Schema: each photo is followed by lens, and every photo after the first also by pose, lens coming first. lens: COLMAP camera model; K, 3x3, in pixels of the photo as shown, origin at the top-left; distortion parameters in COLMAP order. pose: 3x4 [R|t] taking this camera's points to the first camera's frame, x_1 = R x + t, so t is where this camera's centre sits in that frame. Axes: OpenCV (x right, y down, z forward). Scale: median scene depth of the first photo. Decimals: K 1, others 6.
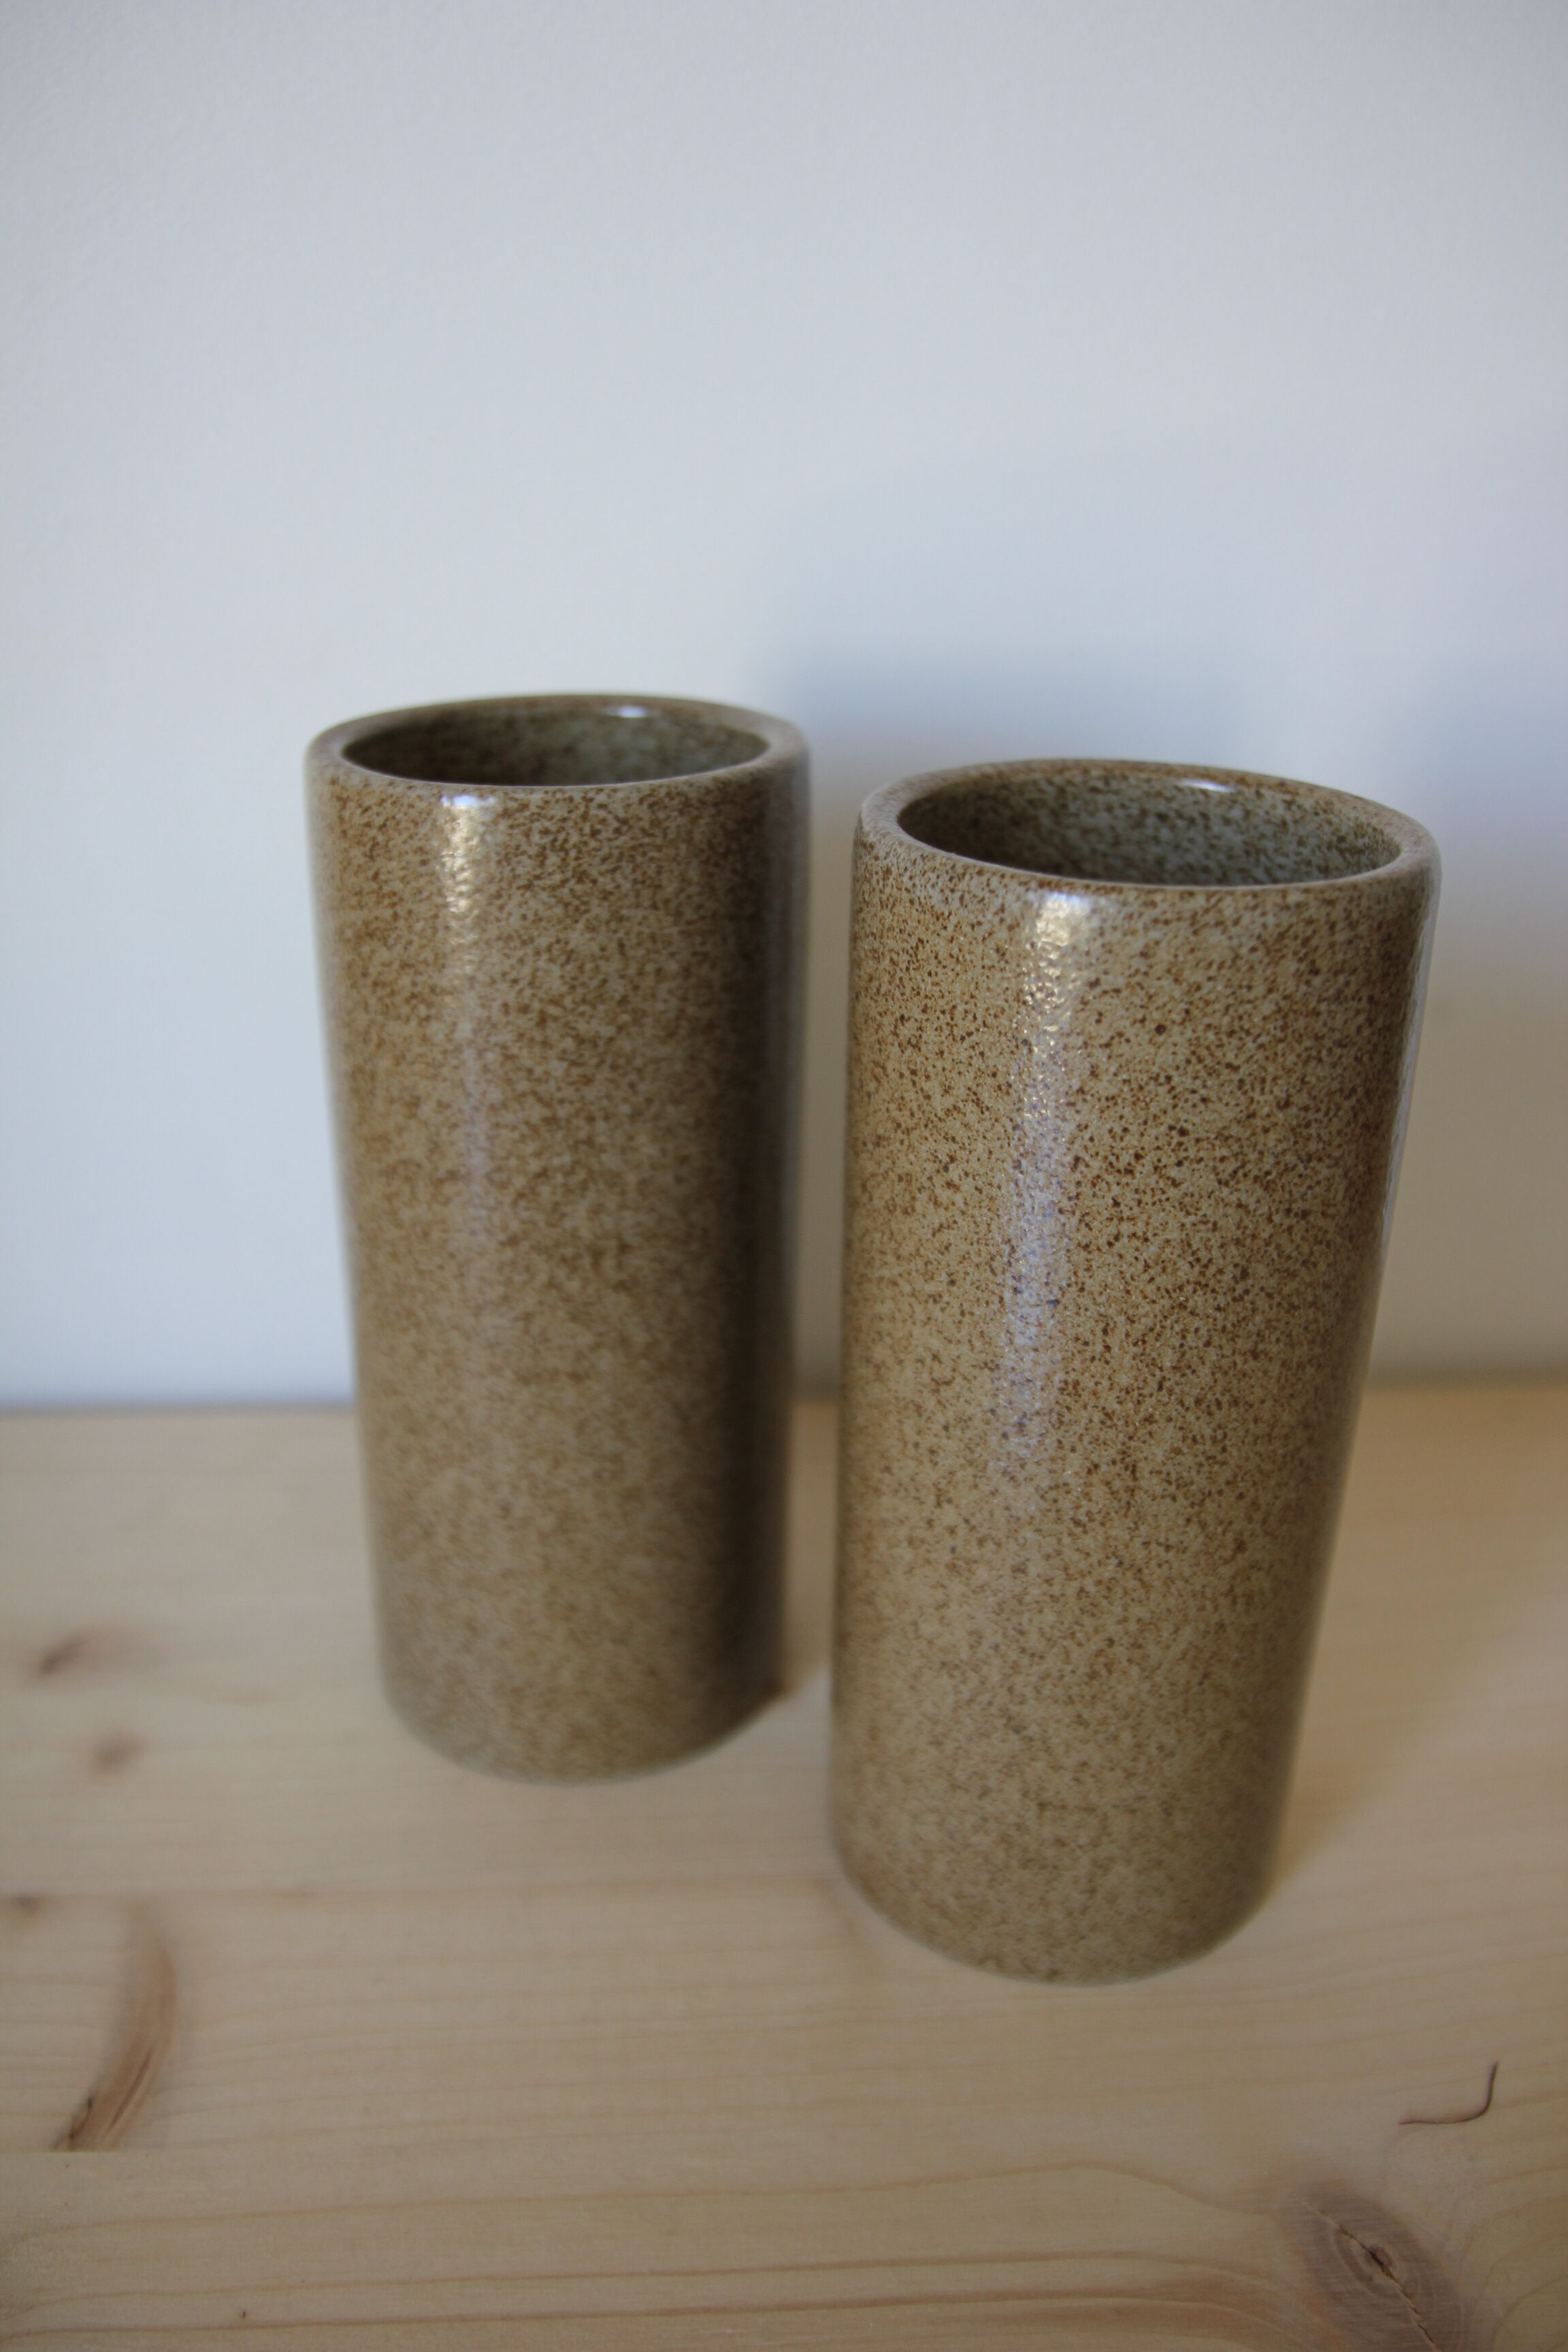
lens RADIAL K [[2010.2, 0, 784.0], [0, 2010.2, 1176.0], [0, 0, 1]] dist [-0.111003, 0.009142]
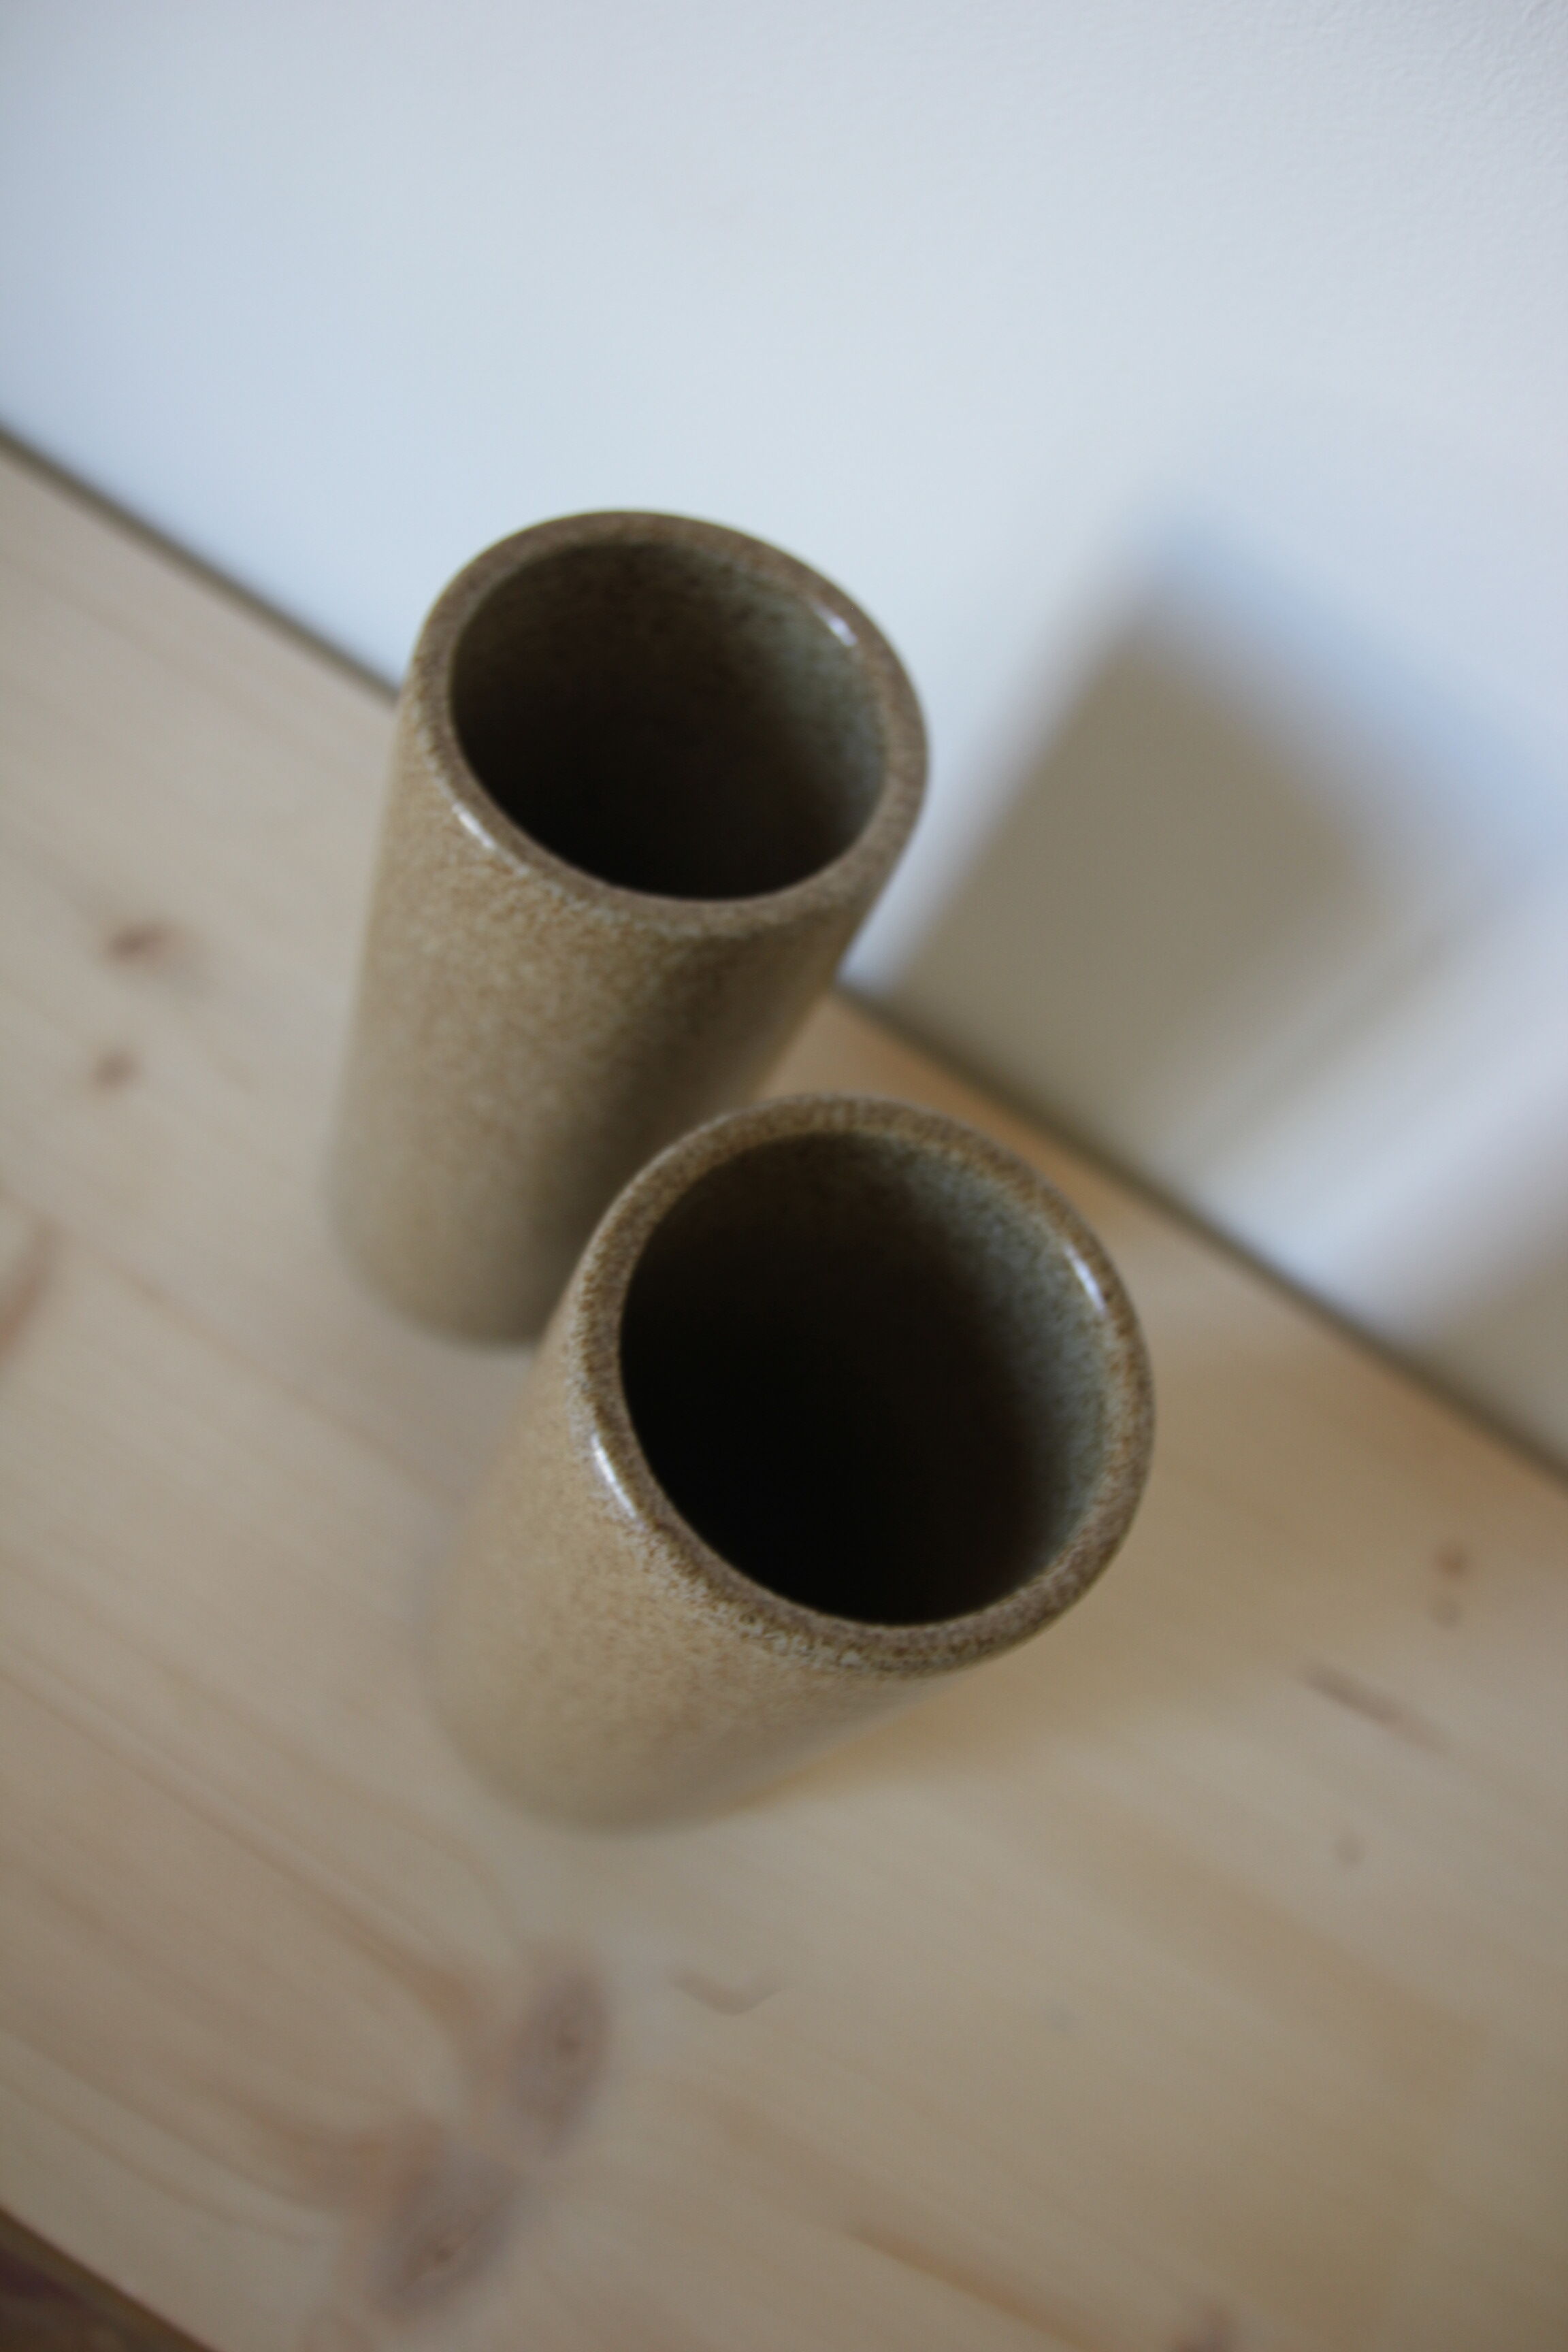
lens RADIAL K [[2010.2, 0, 784.0], [0, 2010.2, 1176.0], [0, 0, 1]] dist [-0.111003, 0.009142]
pose [[0.798598, 0.599538, -0.052870, 0.114562], [-0.458148, 0.662522, 0.592592, -0.685442], [0.390308, -0.449020, 0.803766, 0.170933]]
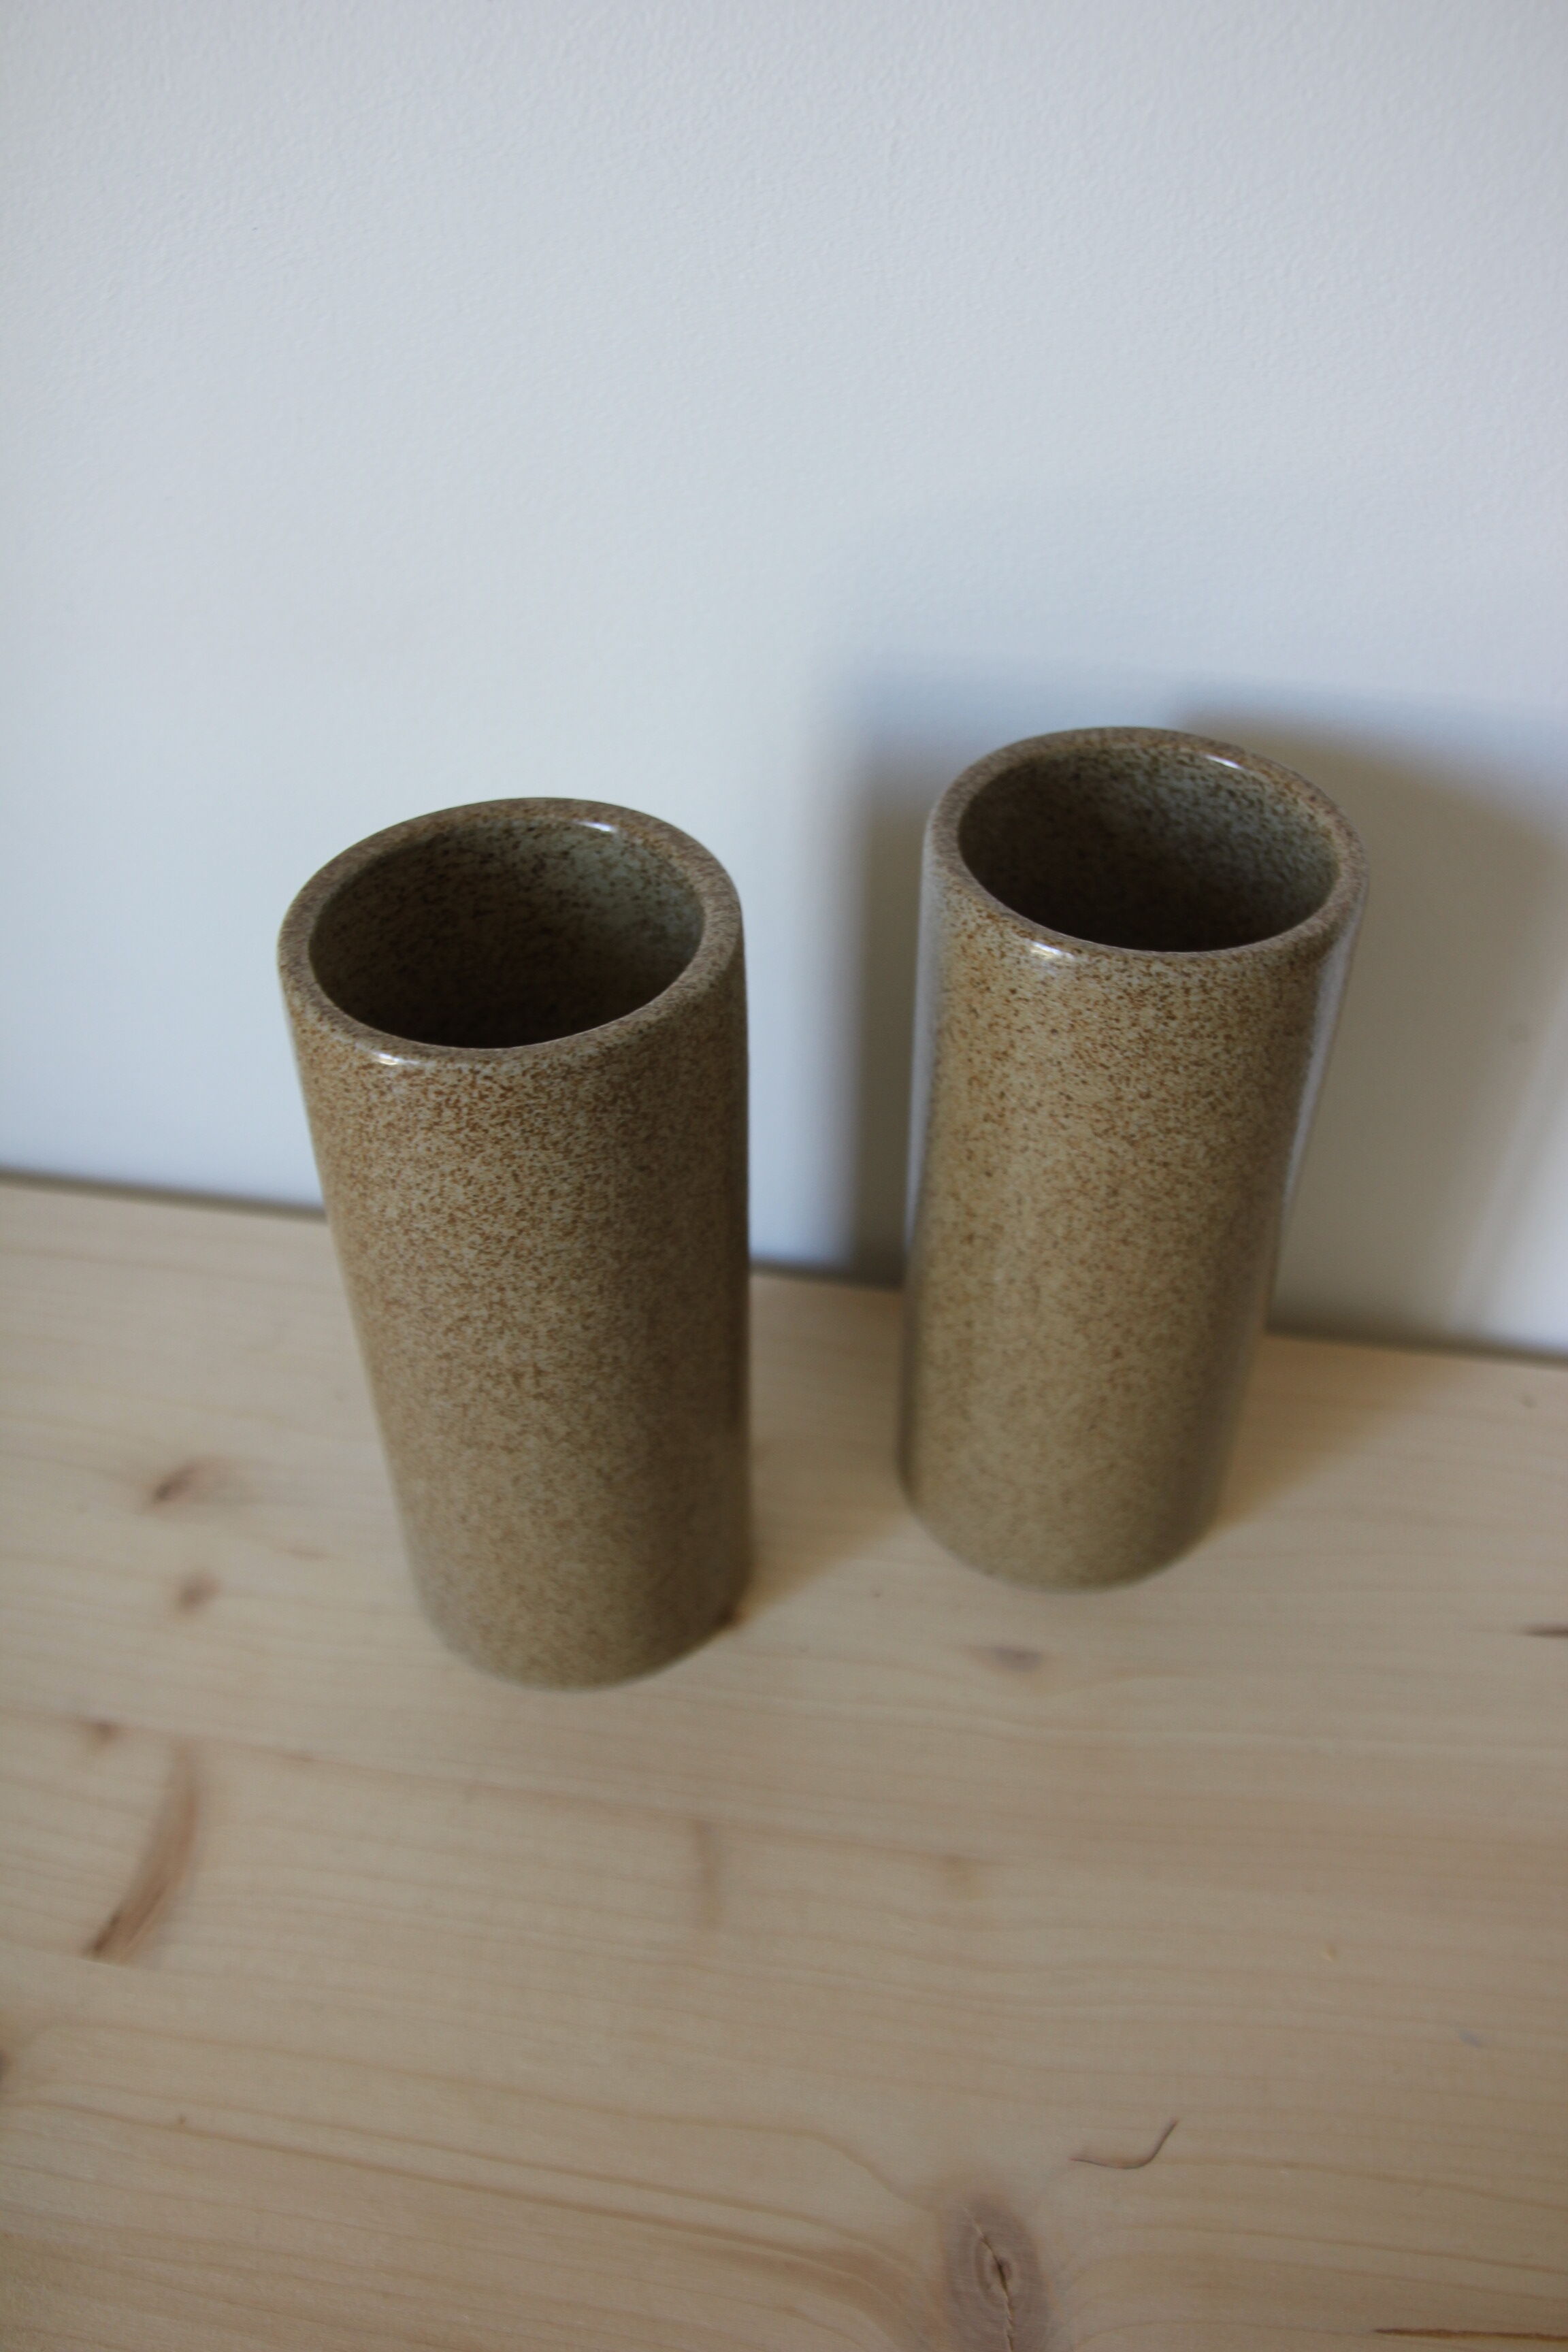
lens RADIAL K [[2010.2, 0, 784.0], [0, 2010.2, 1176.0], [0, 0, 1]] dist [-0.111003, 0.009142]
pose [[0.971417, 0.145260, -0.187746, 0.267780], [-0.077702, 0.941918, 0.326729, -0.476733], [0.224302, -0.302802, 0.926283, -0.013230]]
